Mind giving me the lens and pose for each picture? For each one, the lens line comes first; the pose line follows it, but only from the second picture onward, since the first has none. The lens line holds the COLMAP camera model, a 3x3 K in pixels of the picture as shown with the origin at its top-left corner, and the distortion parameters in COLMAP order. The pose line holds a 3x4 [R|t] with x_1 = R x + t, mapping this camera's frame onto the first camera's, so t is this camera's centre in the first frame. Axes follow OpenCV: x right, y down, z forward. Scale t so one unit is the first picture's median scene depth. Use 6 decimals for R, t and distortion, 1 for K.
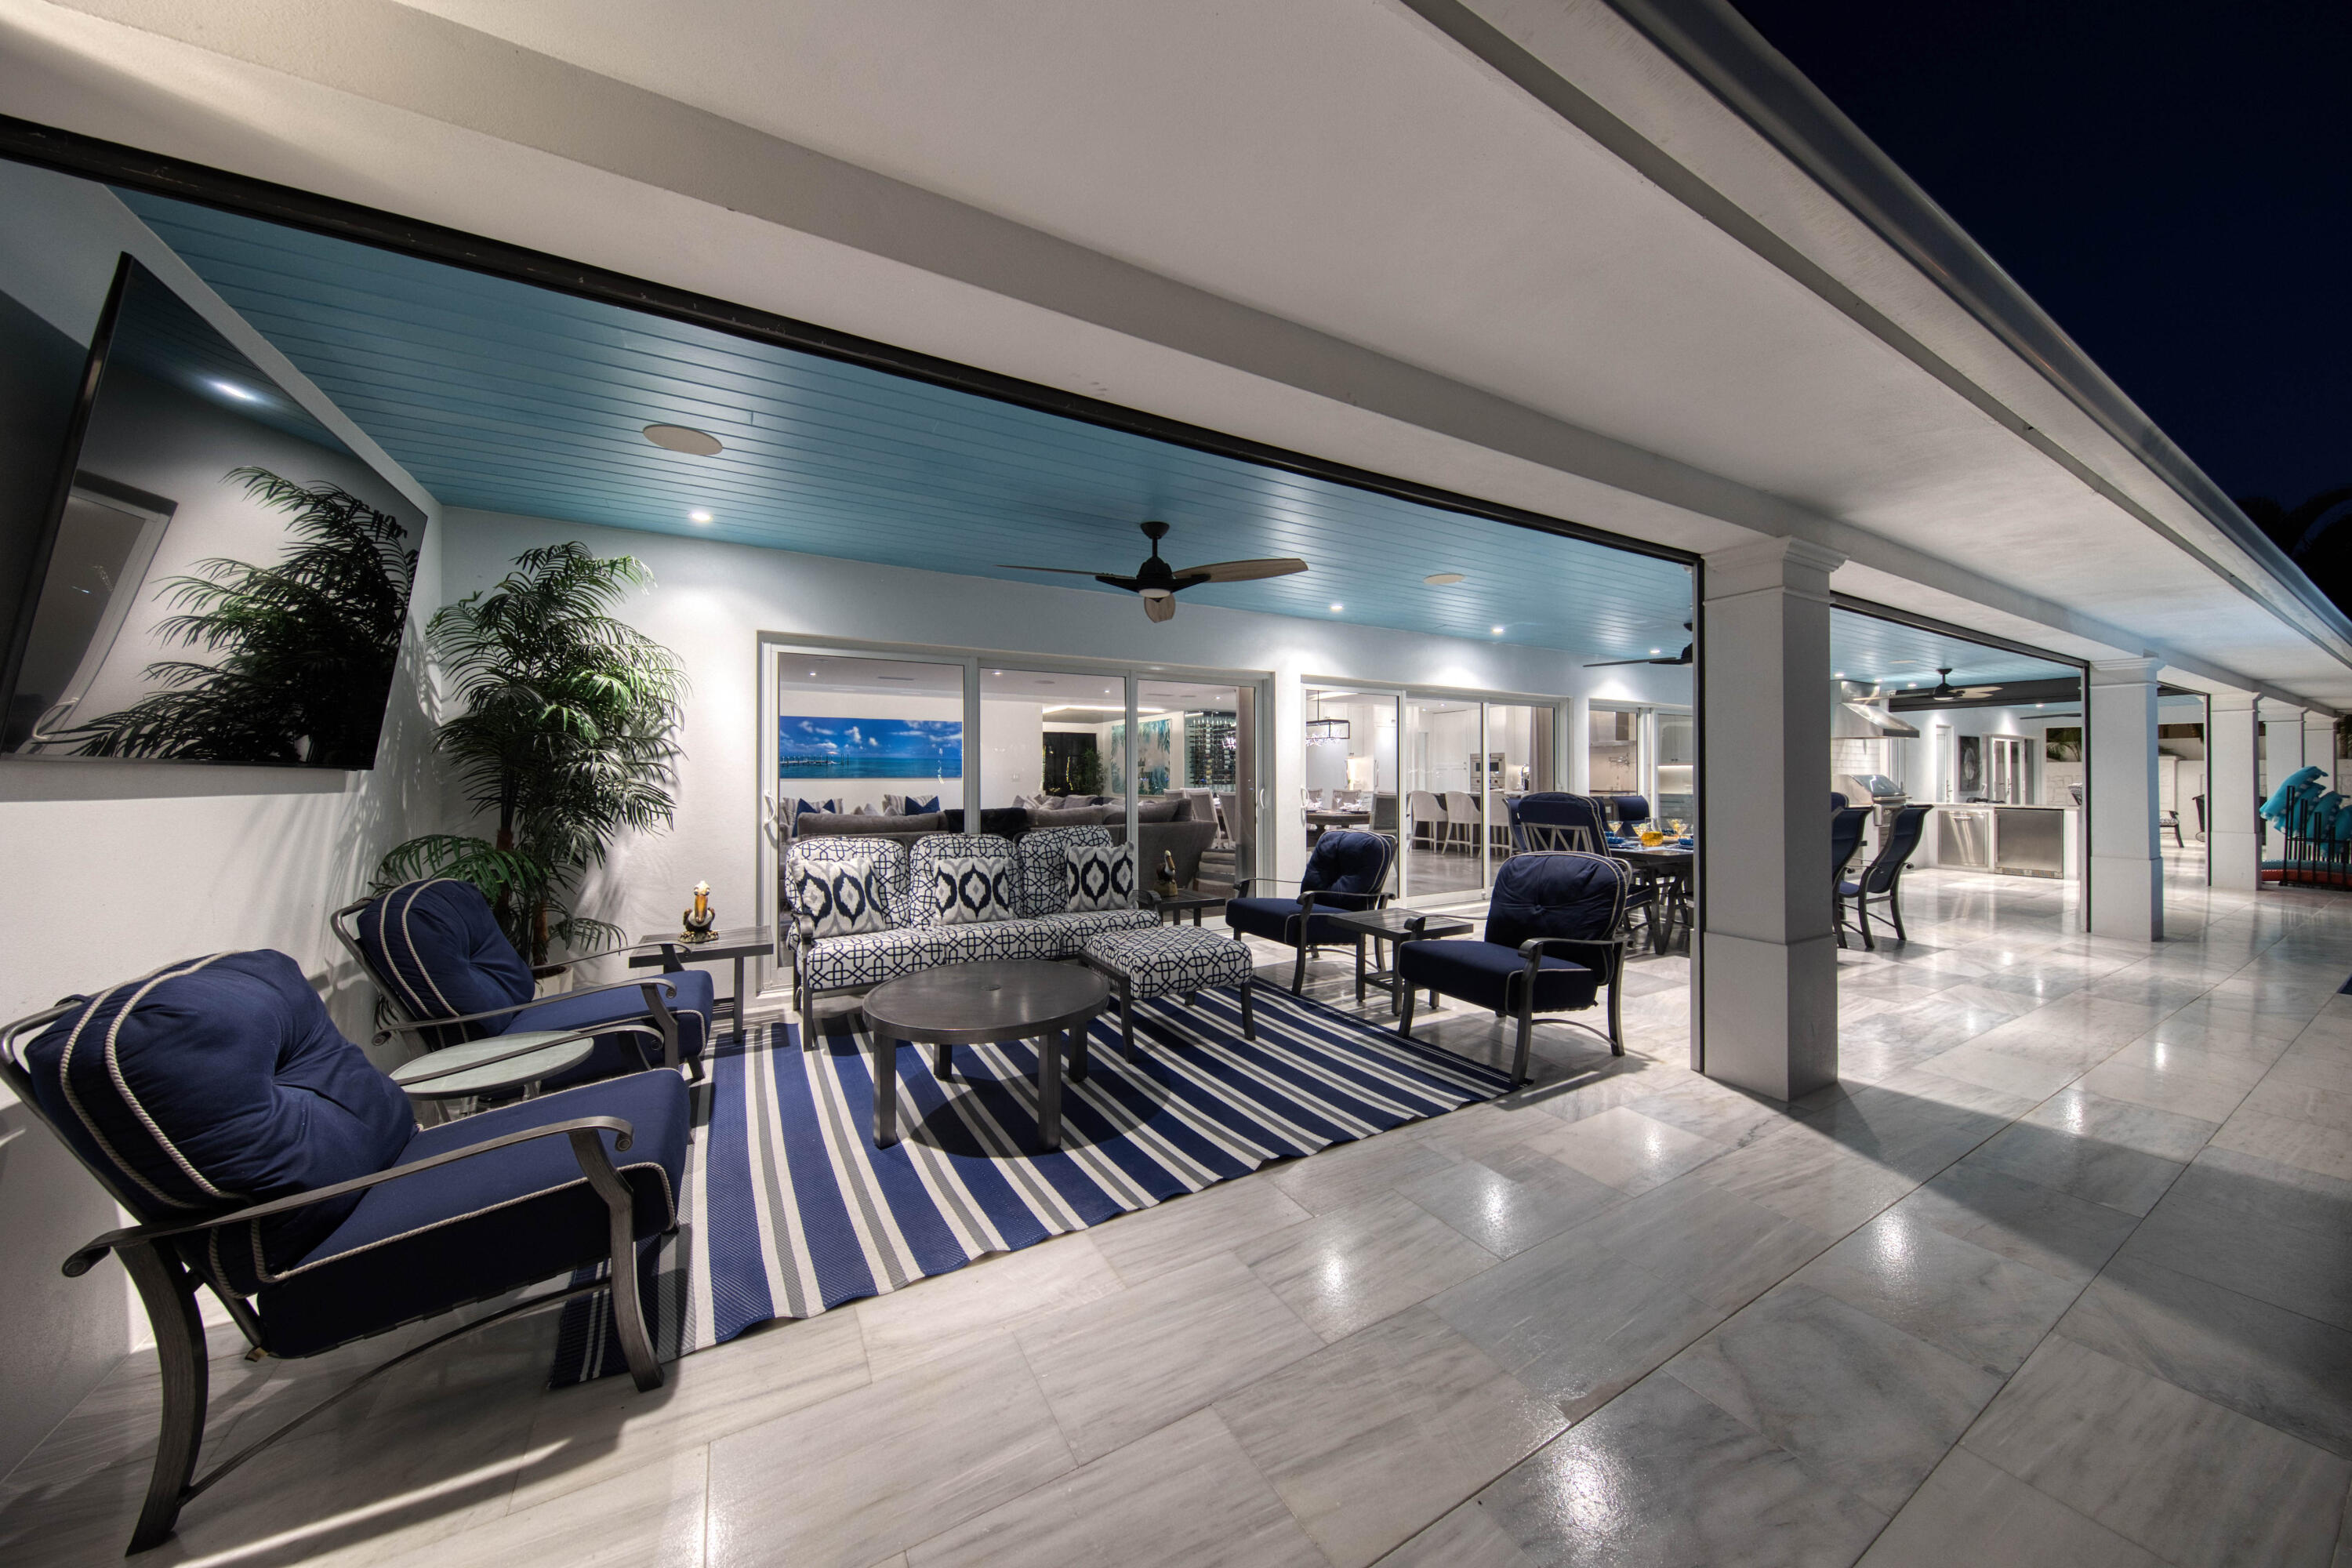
lens RADIAL K [[789.9, 0, 1187.6], [0, 789.9, 777.1], [0, 0, 1]] dist [0.002271, -0.000063]
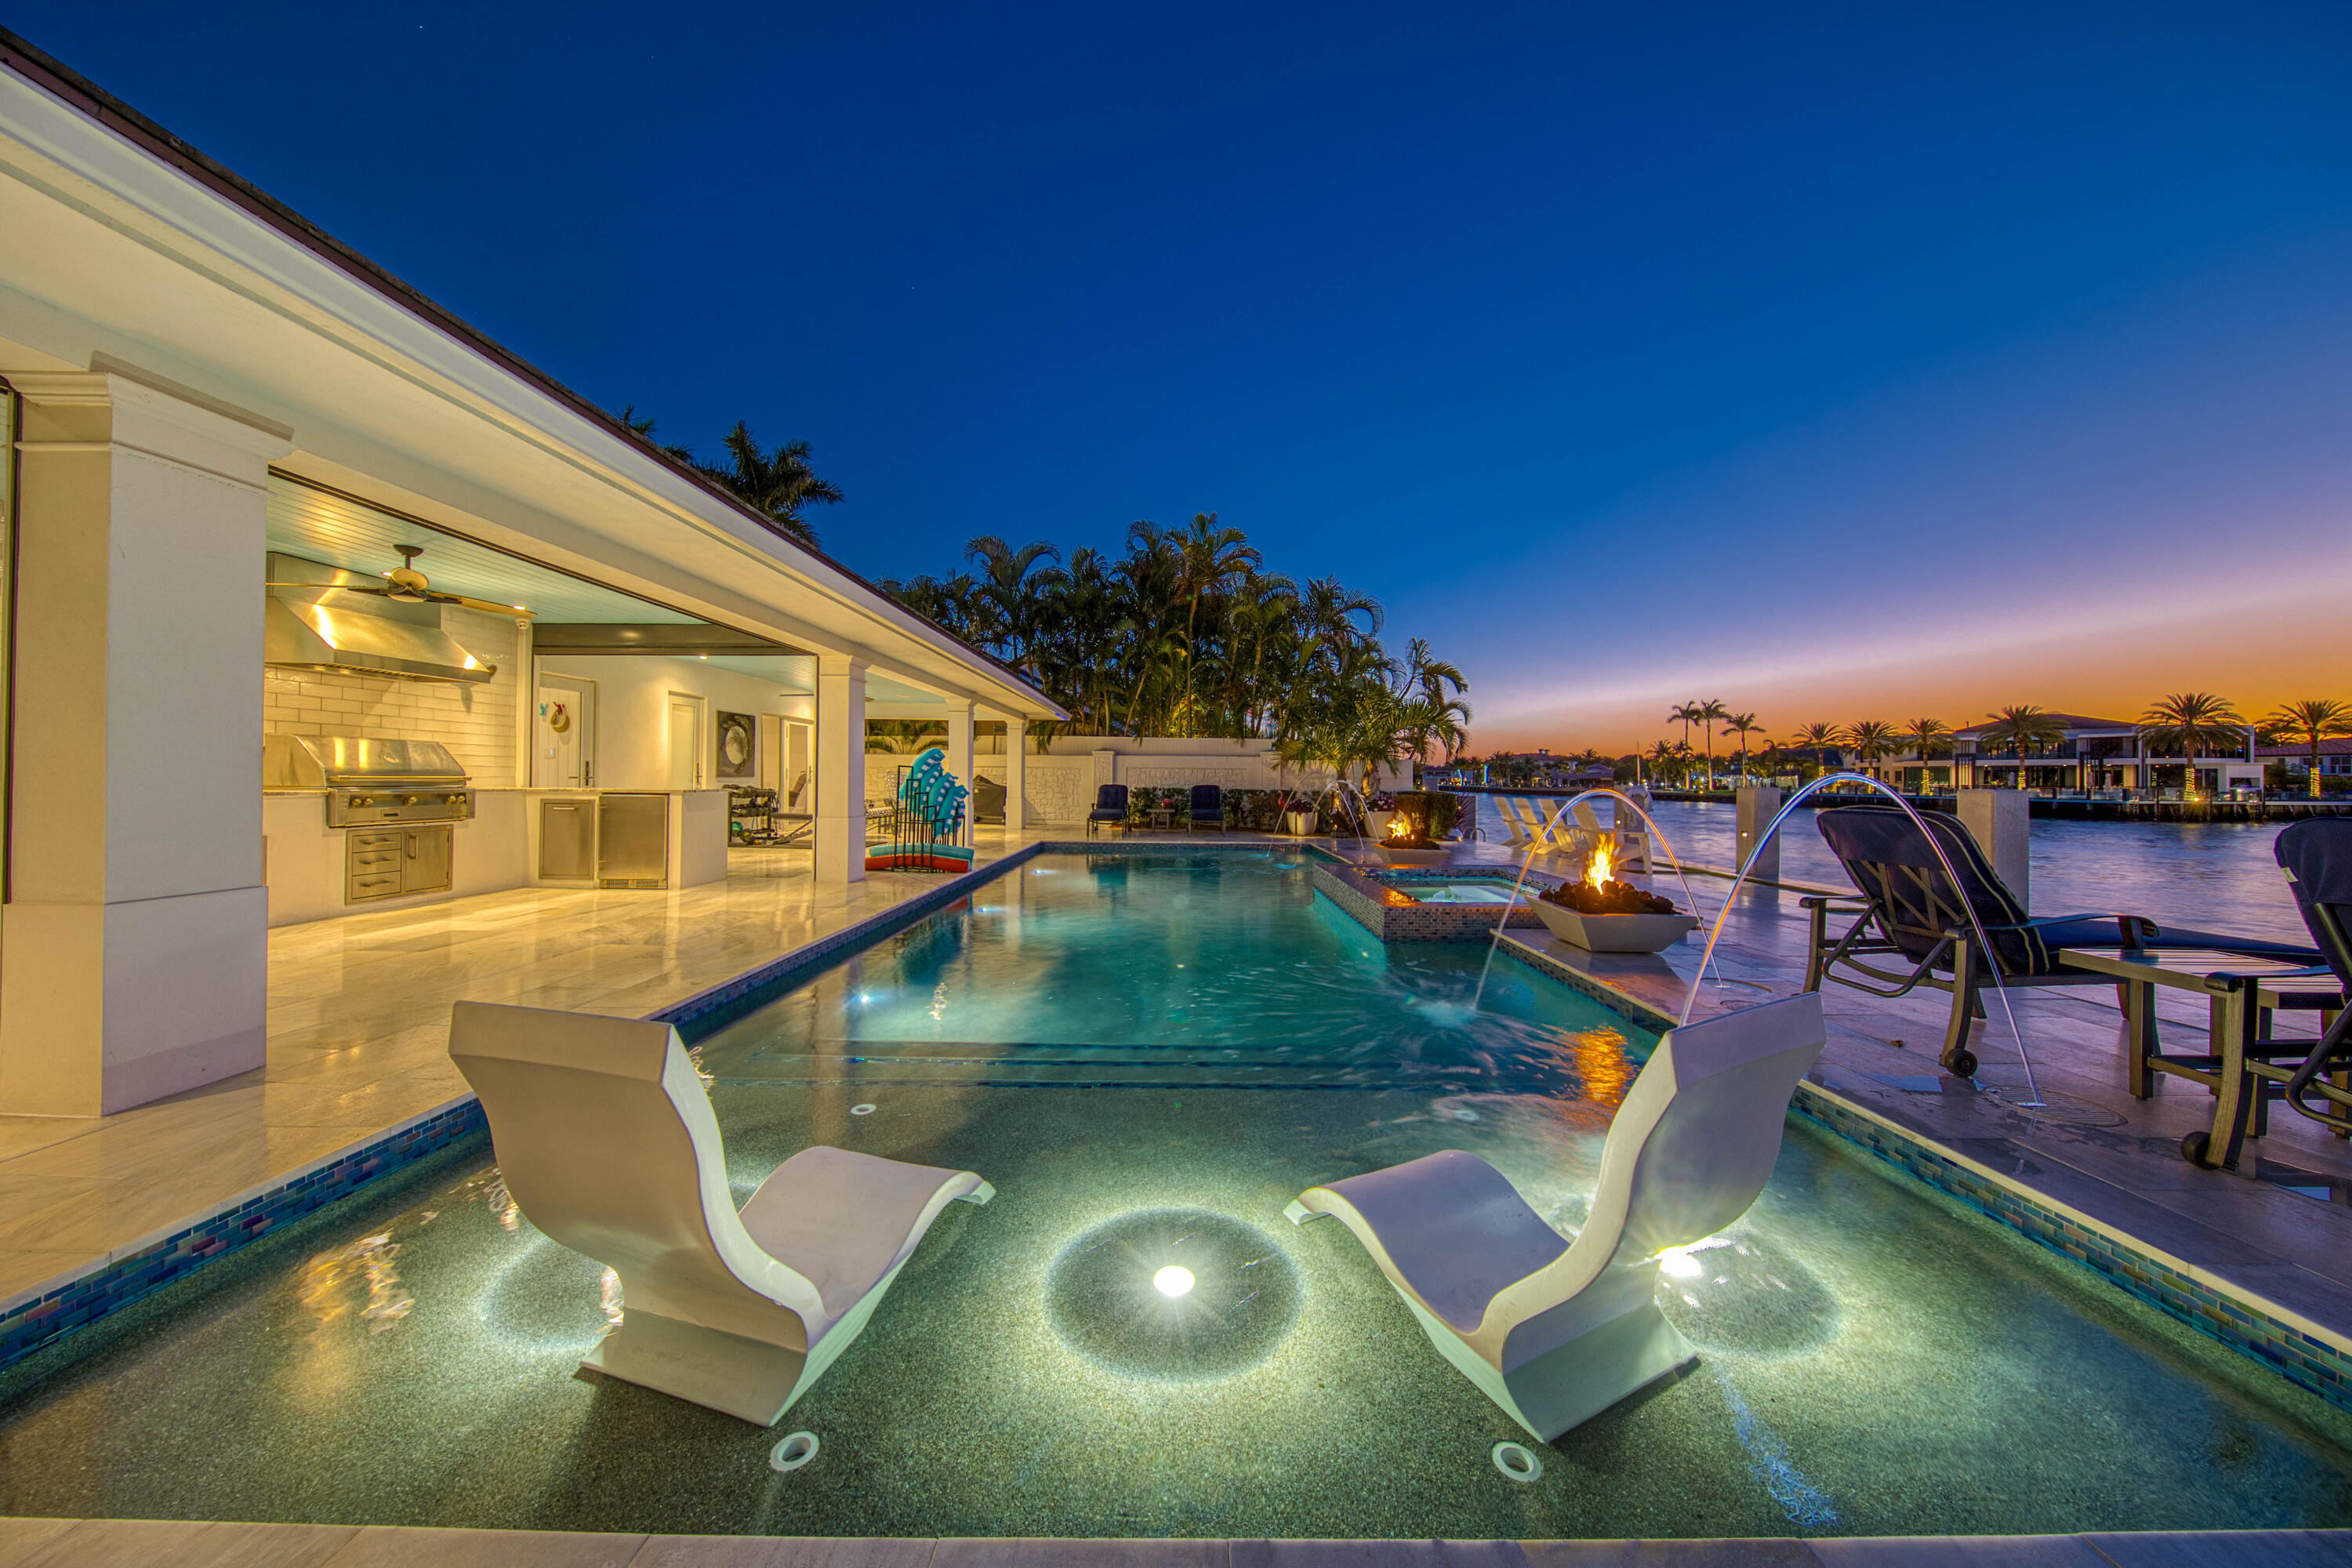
lens RADIAL K [[761.7, 0, 1189.7], [0, 761.7, 773.7], [0, 0, 1]] dist [-0.003228, -0.000187]
pose [[0.500977, 0.012648, 0.865368, 1.688781], [-0.008082, 0.999918, -0.009936, 0.058581], [-0.865423, -0.002016, 0.501038, 0.537987]]
